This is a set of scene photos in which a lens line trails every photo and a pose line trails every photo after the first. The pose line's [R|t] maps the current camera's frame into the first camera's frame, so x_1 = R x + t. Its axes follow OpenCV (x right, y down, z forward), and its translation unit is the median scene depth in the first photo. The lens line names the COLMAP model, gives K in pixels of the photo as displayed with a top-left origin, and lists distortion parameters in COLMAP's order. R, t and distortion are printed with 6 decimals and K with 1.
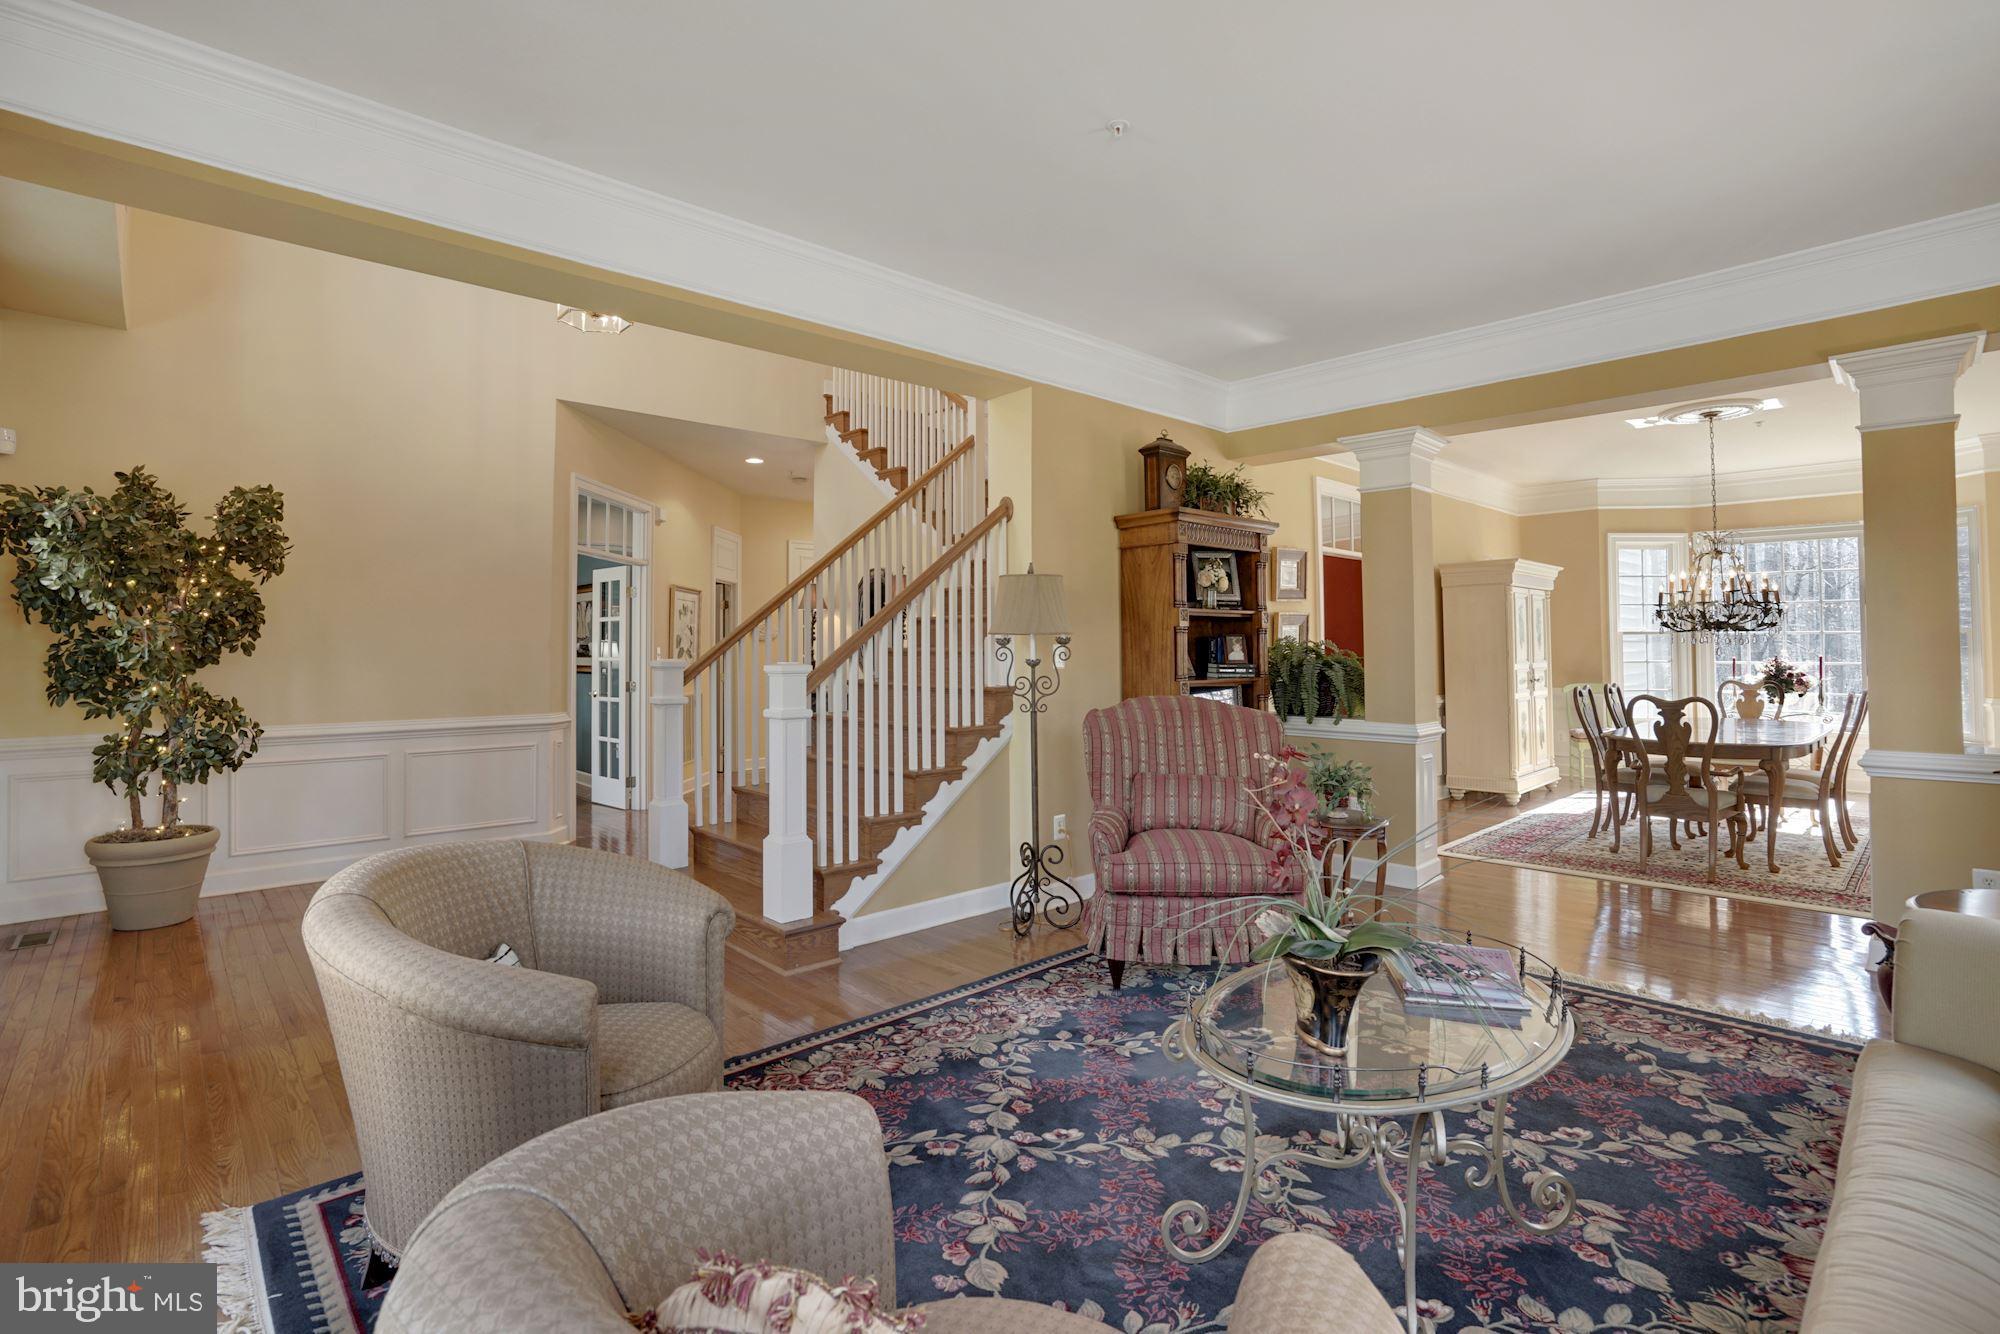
lens RADIAL K [[942.2, 0, 1000.3], [0, 942.2, 615.8], [0, 0, 1]] dist [-0.050724, 0.017584]
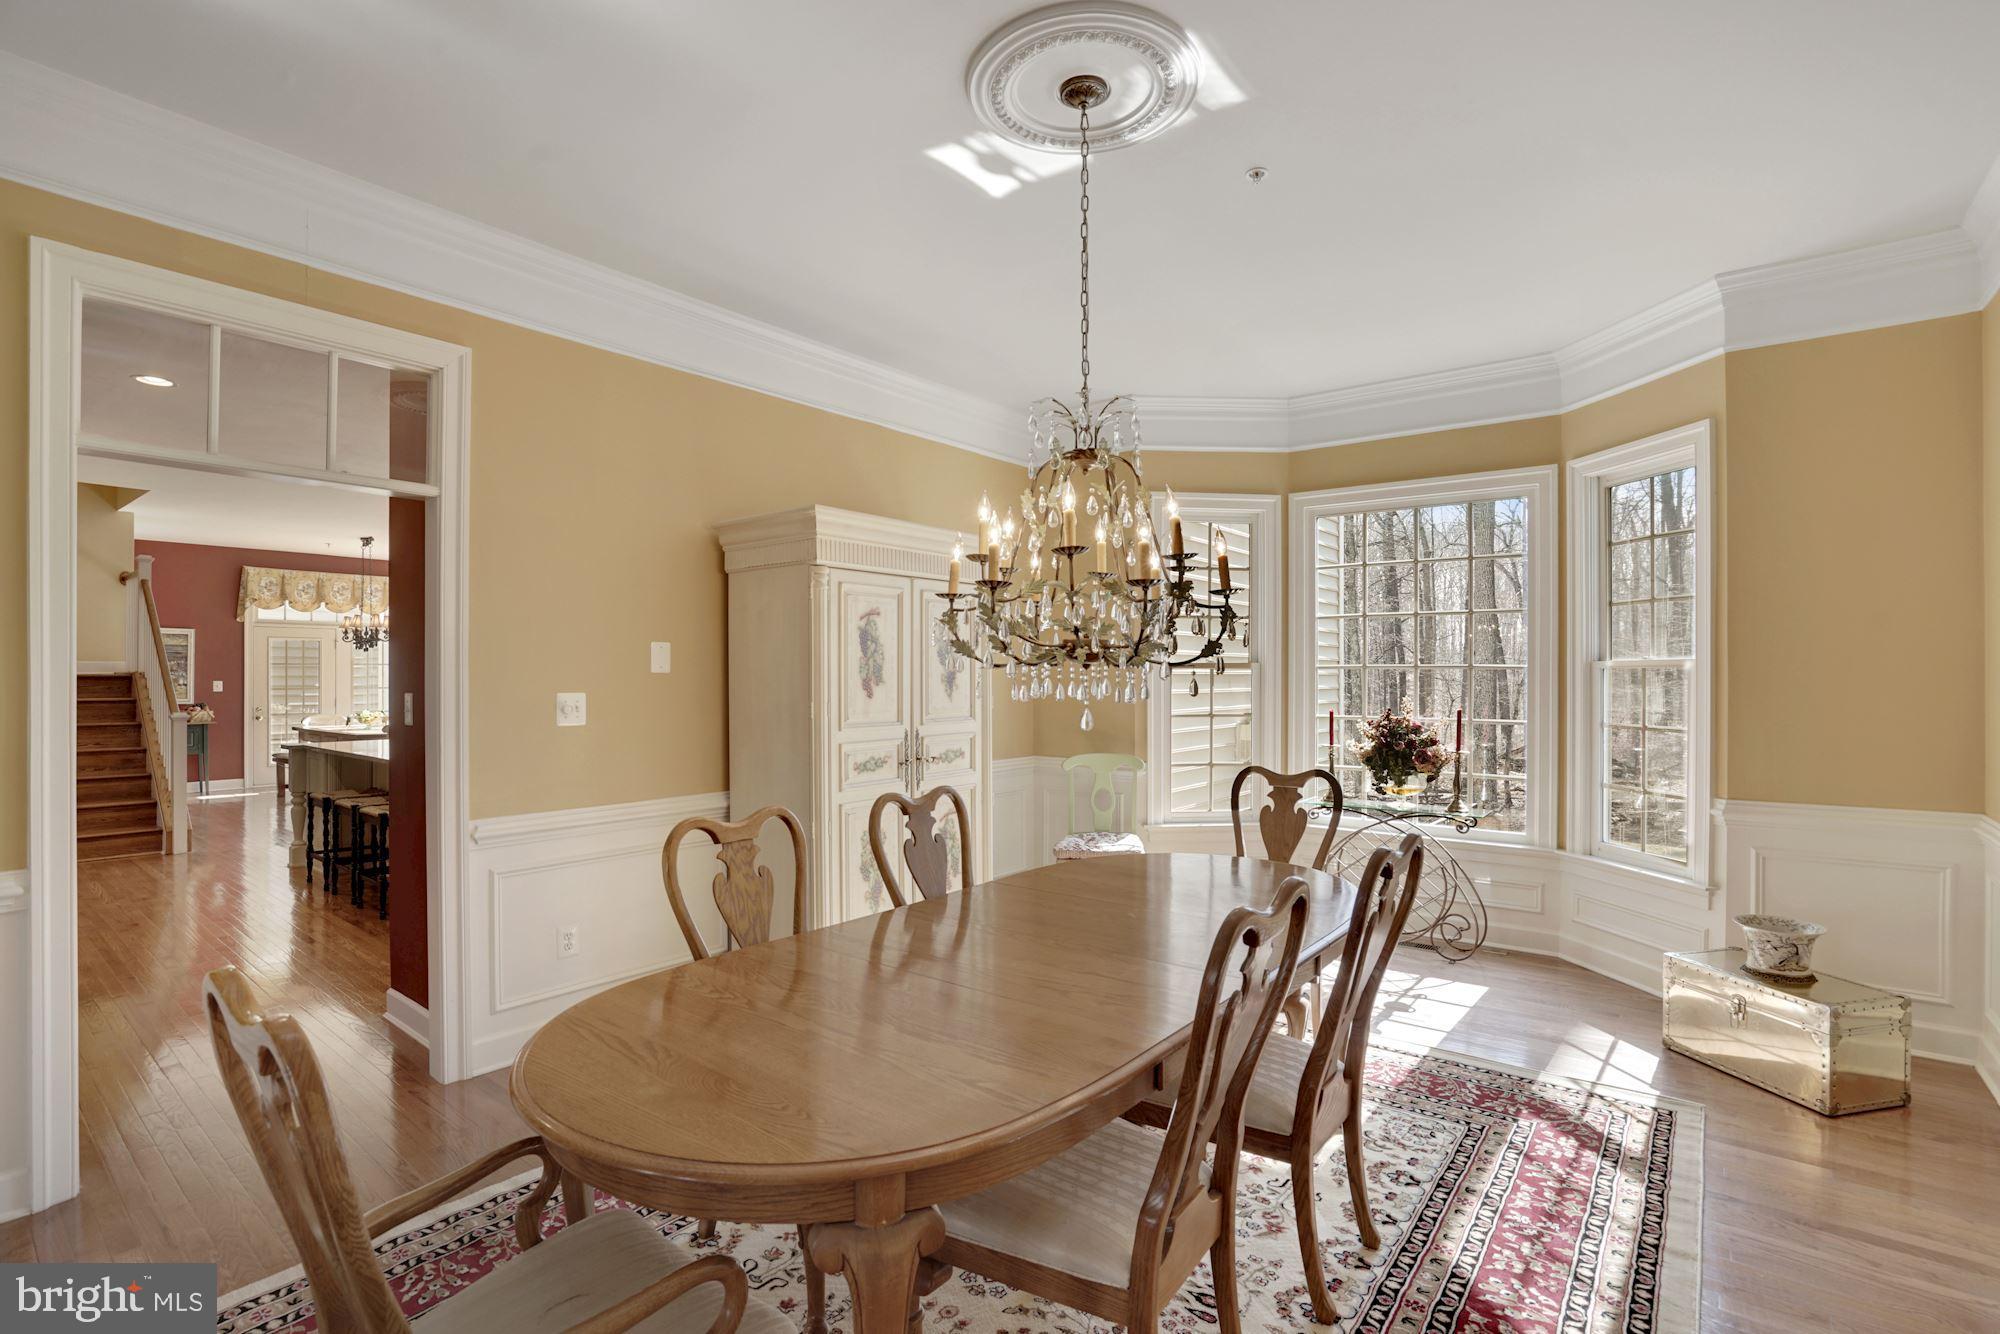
lens RADIAL K [[920.6, 0, 1001.9], [0, 920.6, 673.4], [0, 0, 1]] dist [-0.055895, 0.021463]
pose [[0.988605, 0.003258, 0.150501, 1.375837], [-0.008466, 0.999387, 0.033975, 0.013701], [-0.150298, -0.034862, 0.988026, 1.270356]]
